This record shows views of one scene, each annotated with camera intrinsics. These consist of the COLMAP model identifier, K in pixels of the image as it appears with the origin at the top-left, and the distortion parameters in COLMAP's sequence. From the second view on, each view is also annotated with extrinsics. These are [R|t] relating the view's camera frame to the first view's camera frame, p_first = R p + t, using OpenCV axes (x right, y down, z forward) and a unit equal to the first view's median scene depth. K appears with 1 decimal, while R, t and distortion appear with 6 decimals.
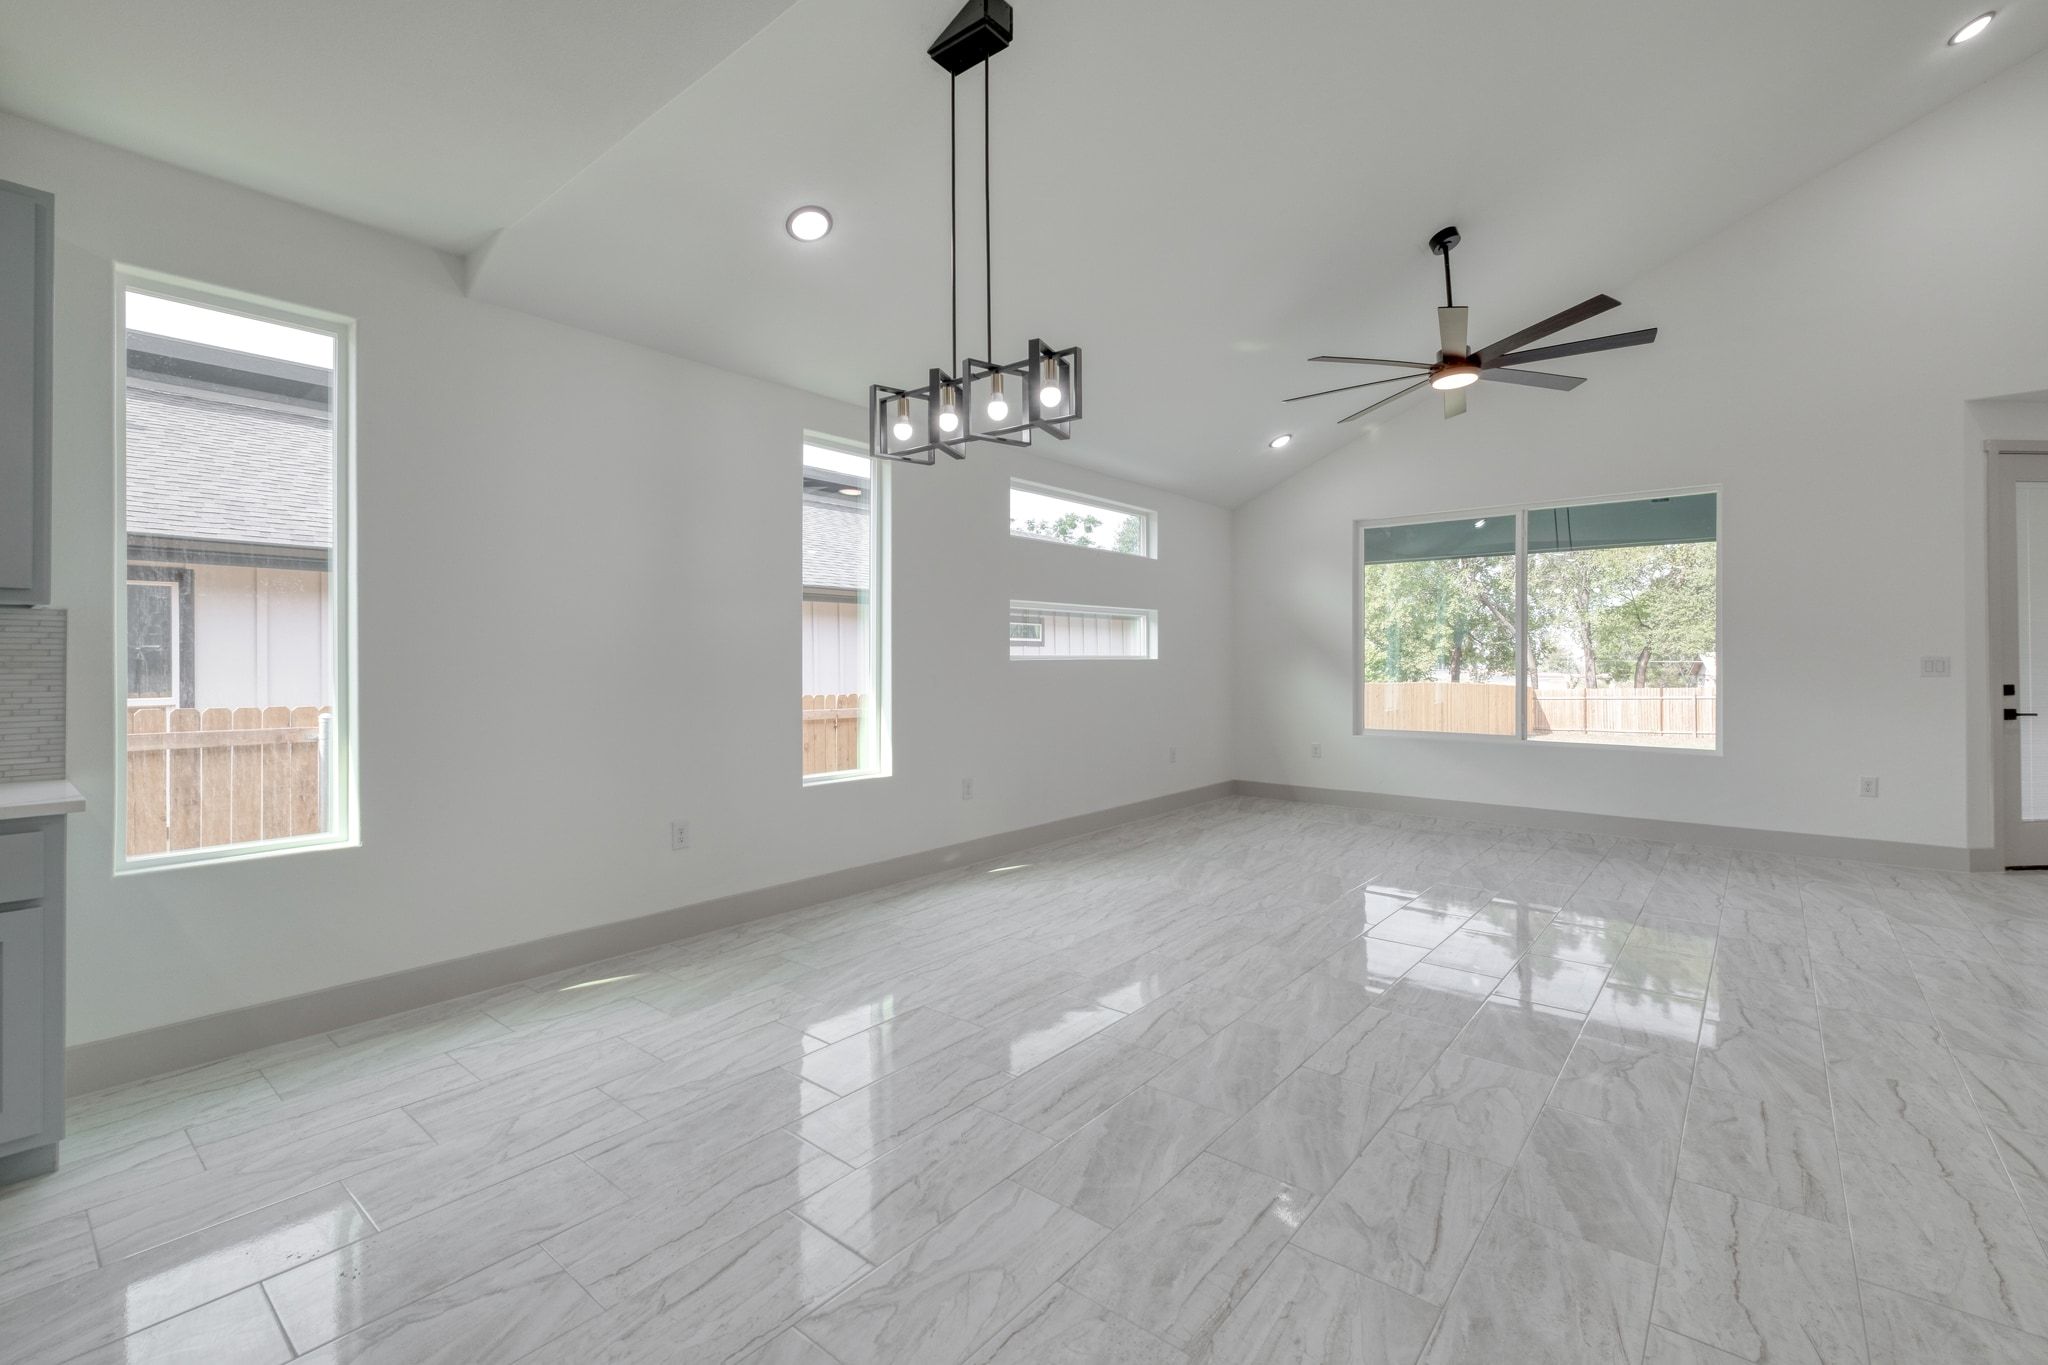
lens RADIAL K [[883.9, 0, 1028.5], [0, 883.9, 671.5], [0, 0, 1]] dist [0.000972, -0.000675]
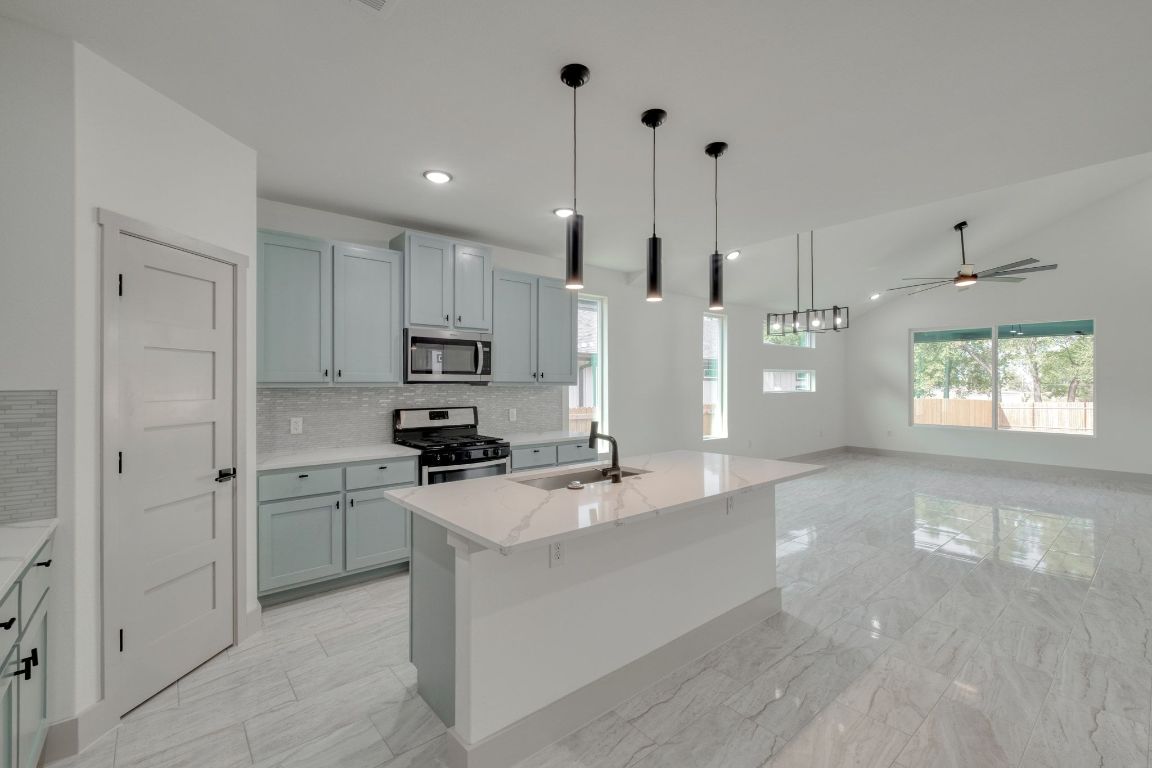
lens RADIAL K [[502.1, 0, 576.0], [0, 502.1, 384.0], [0, 0, 1]] dist [0.000260, -0.000598]
pose [[0.983965, 0.003856, -0.178319, -0.274608], [-0.004873, 0.999974, -0.005263, -0.027131], [0.178294, 0.006048, 0.983959, -0.466082]]
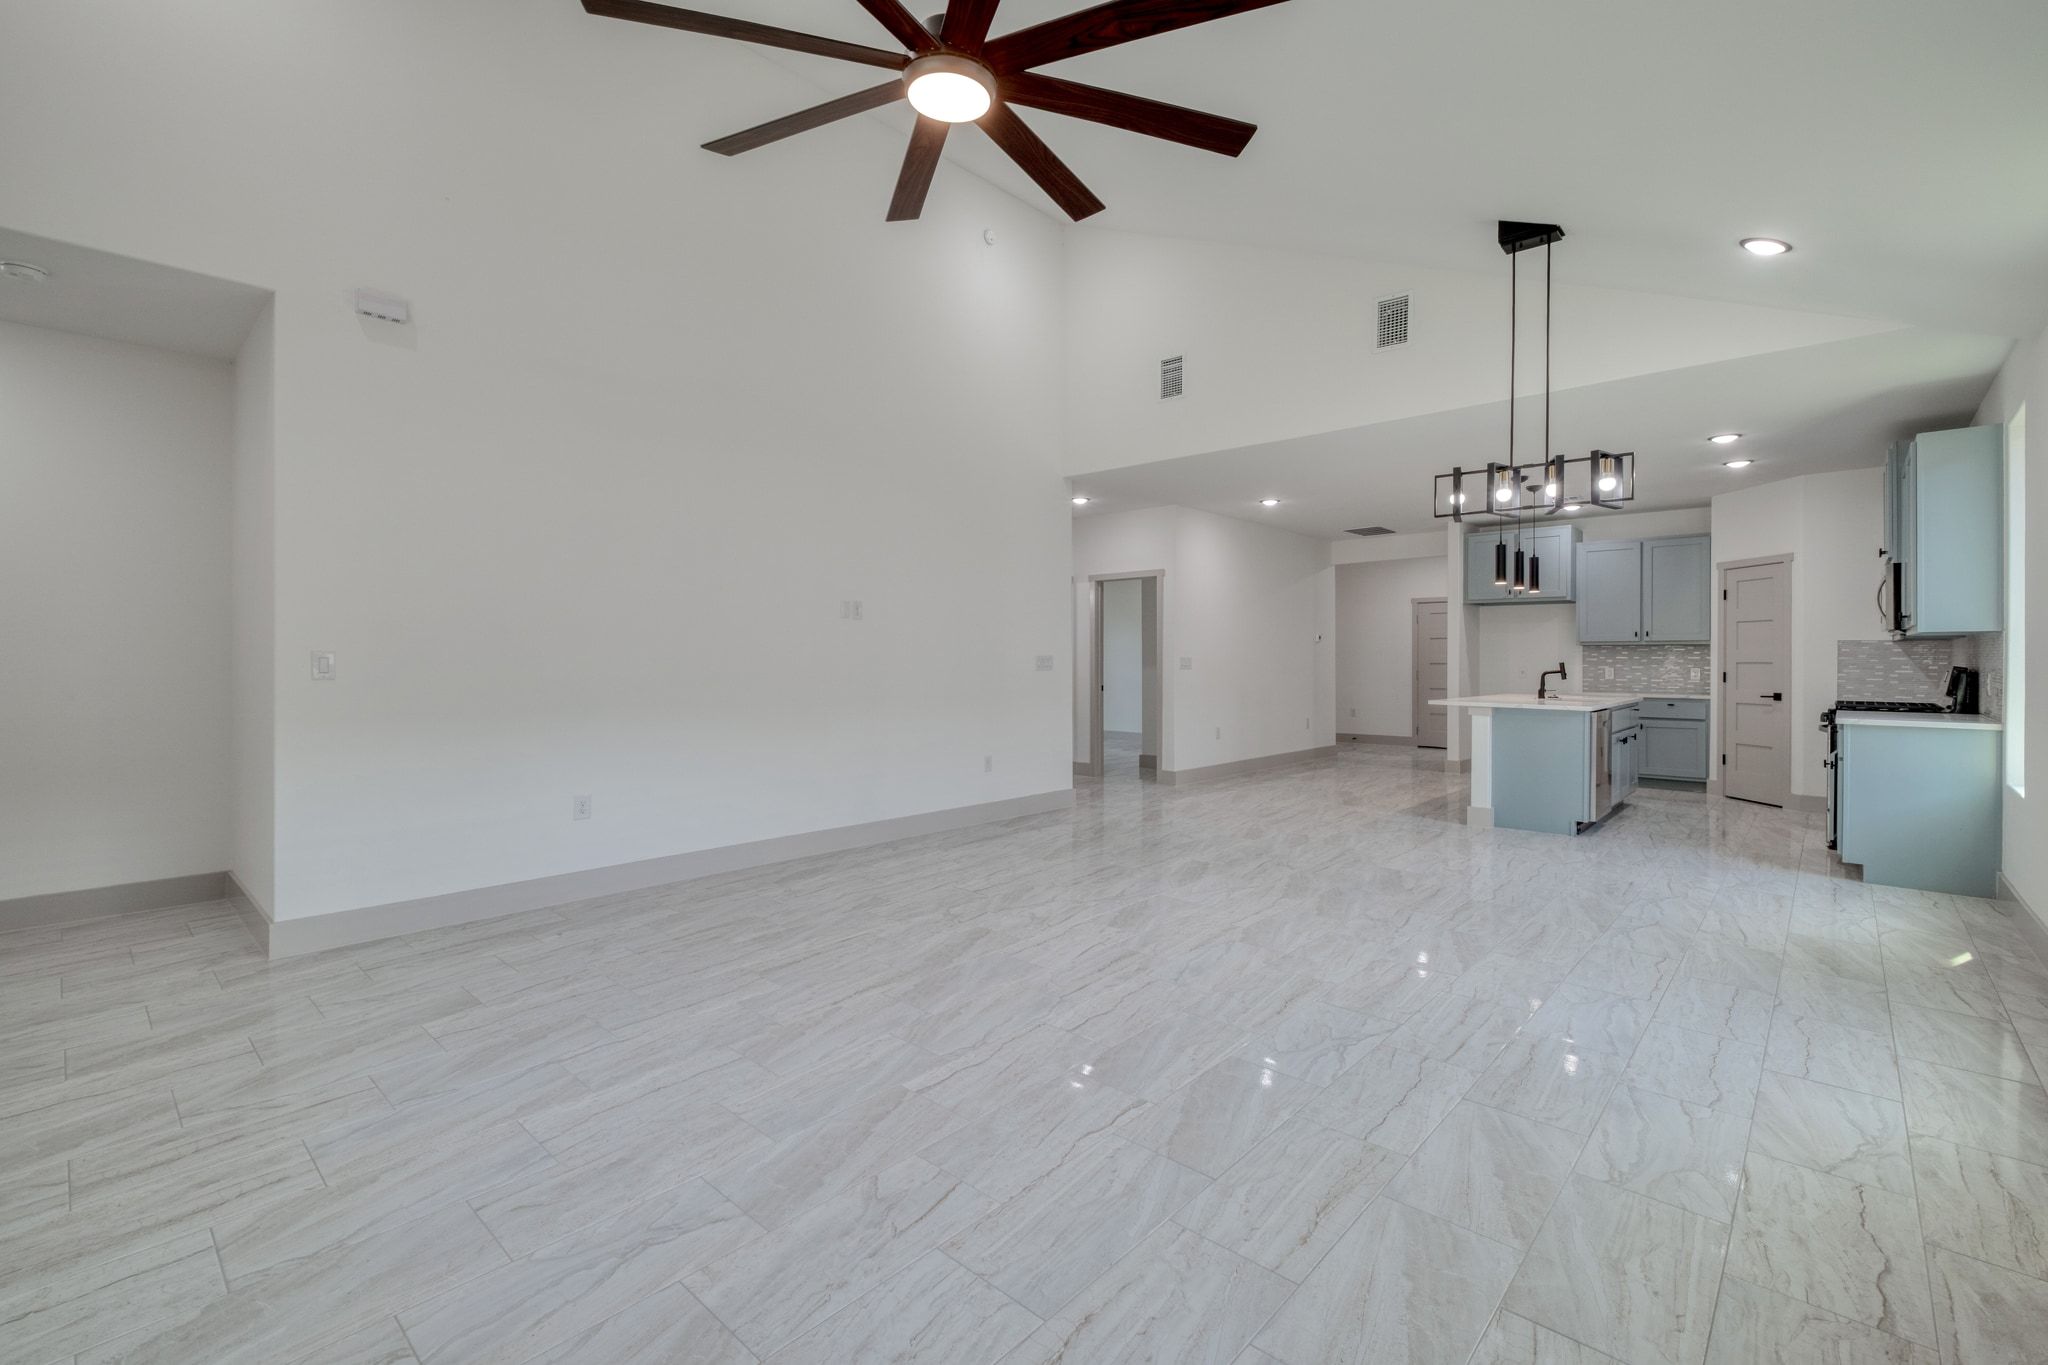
lens RADIAL K [[889.3, 0, 1047.3], [0, 889.3, 658.9], [0, 0, 1]] dist [0.019616, -0.007311]
pose [[-0.999552, 0.001195, 0.029910, 0.331896], [0.001429, 0.999969, 0.007785, -0.011755], [-0.029899, 0.007824, -0.999522, 1.205125]]
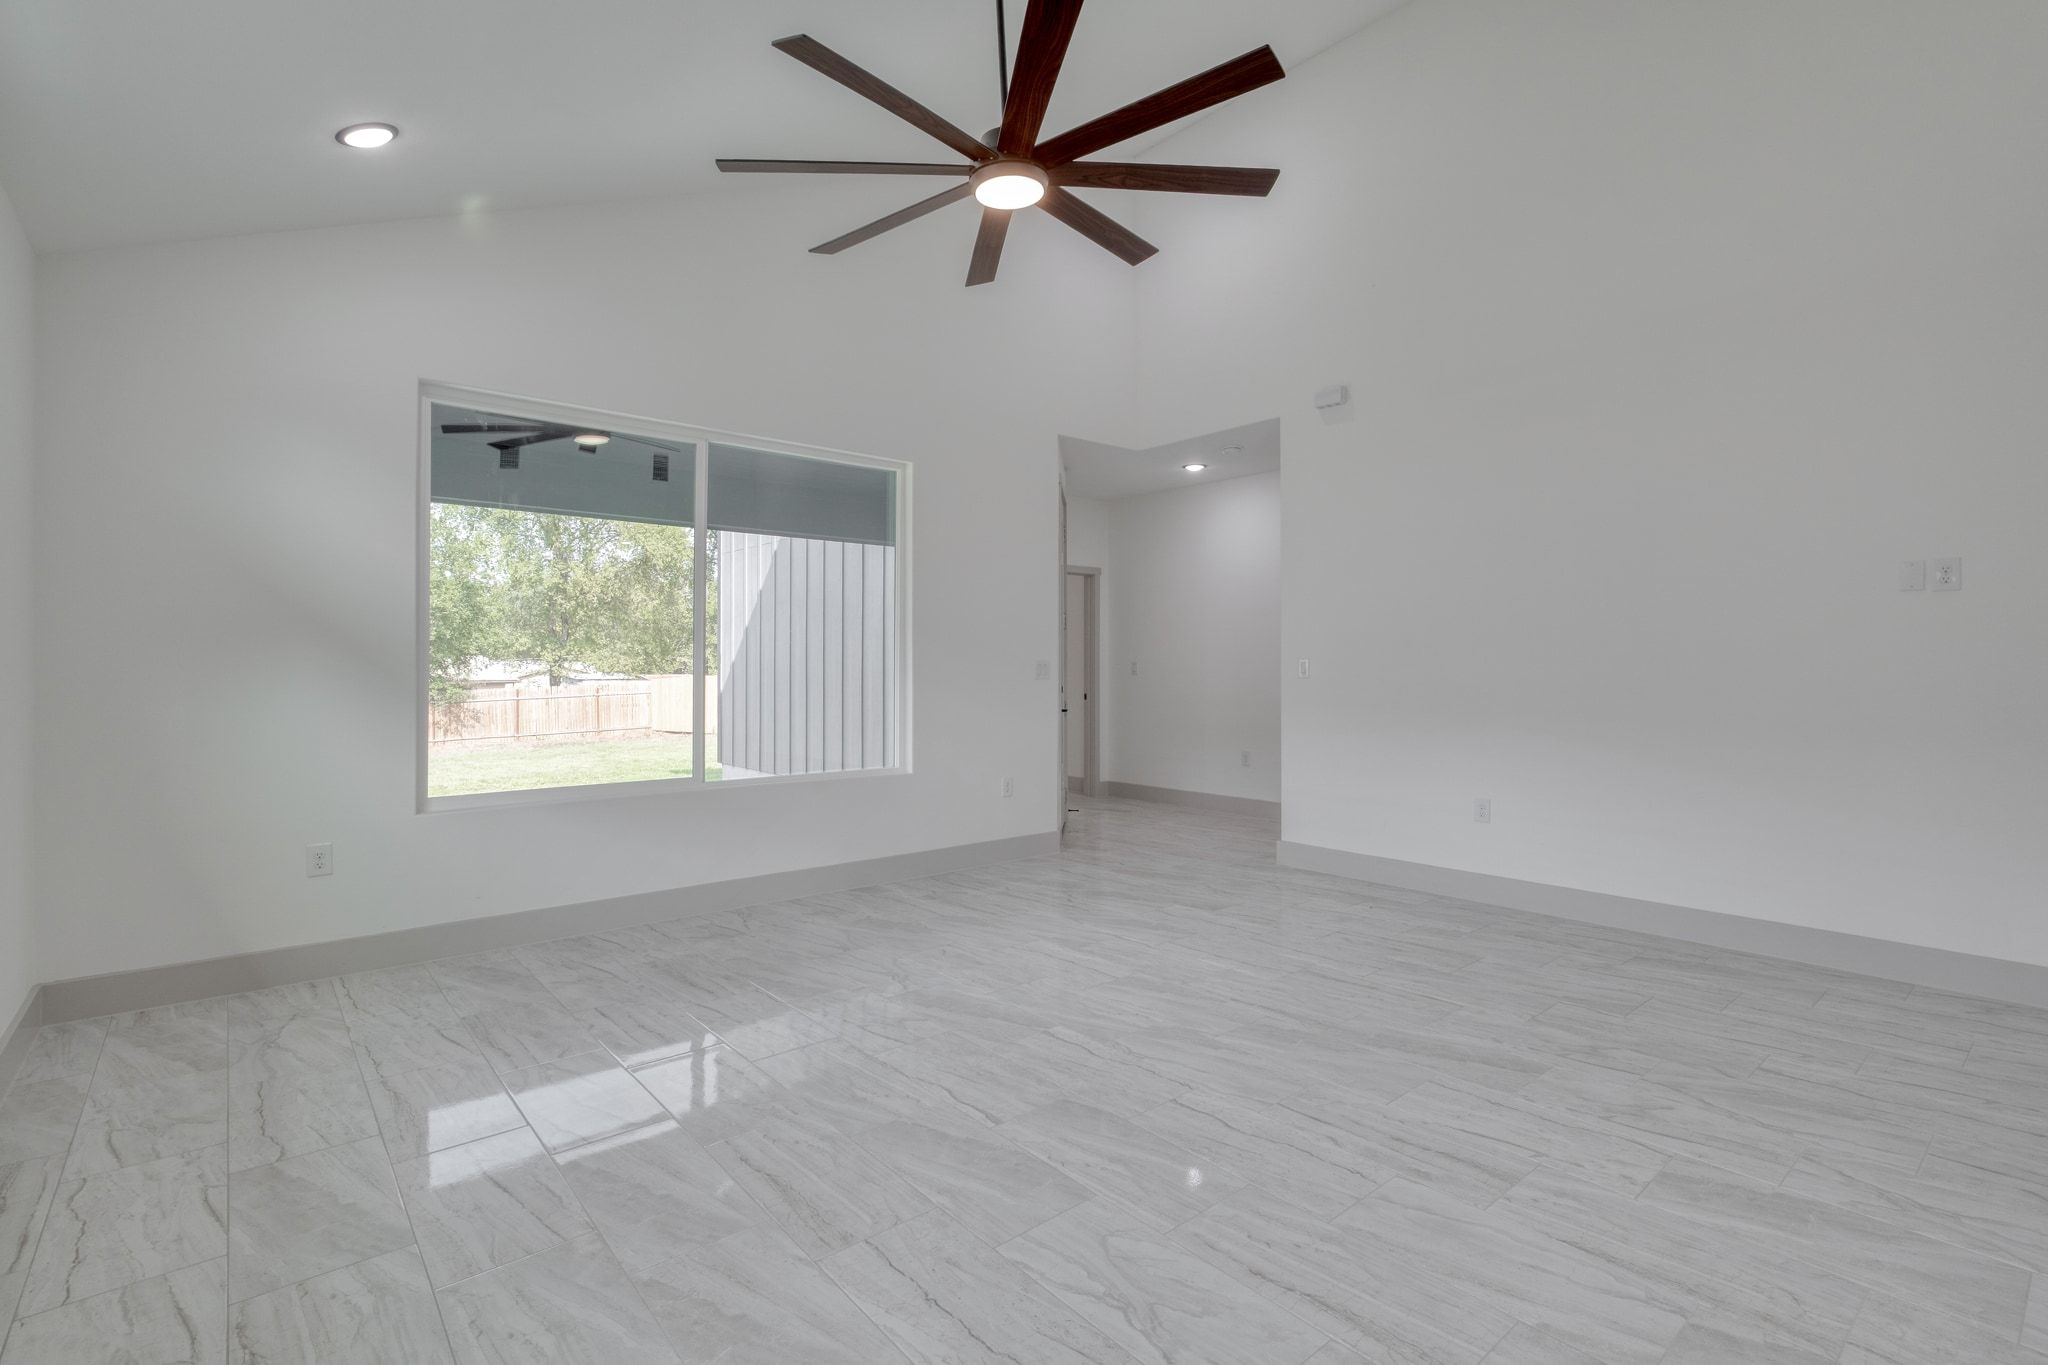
lens RADIAL K [[932.8, 0, 1026.8], [0, 932.8, 671.0], [0, 0, 1]] dist [0.004306, -0.000314]
pose [[0.171921, -0.001863, 0.985109, -0.106443], [0.009869, 0.999951, 0.000169, -0.005219], [-0.985061, 0.009693, 0.171931, 0.707520]]
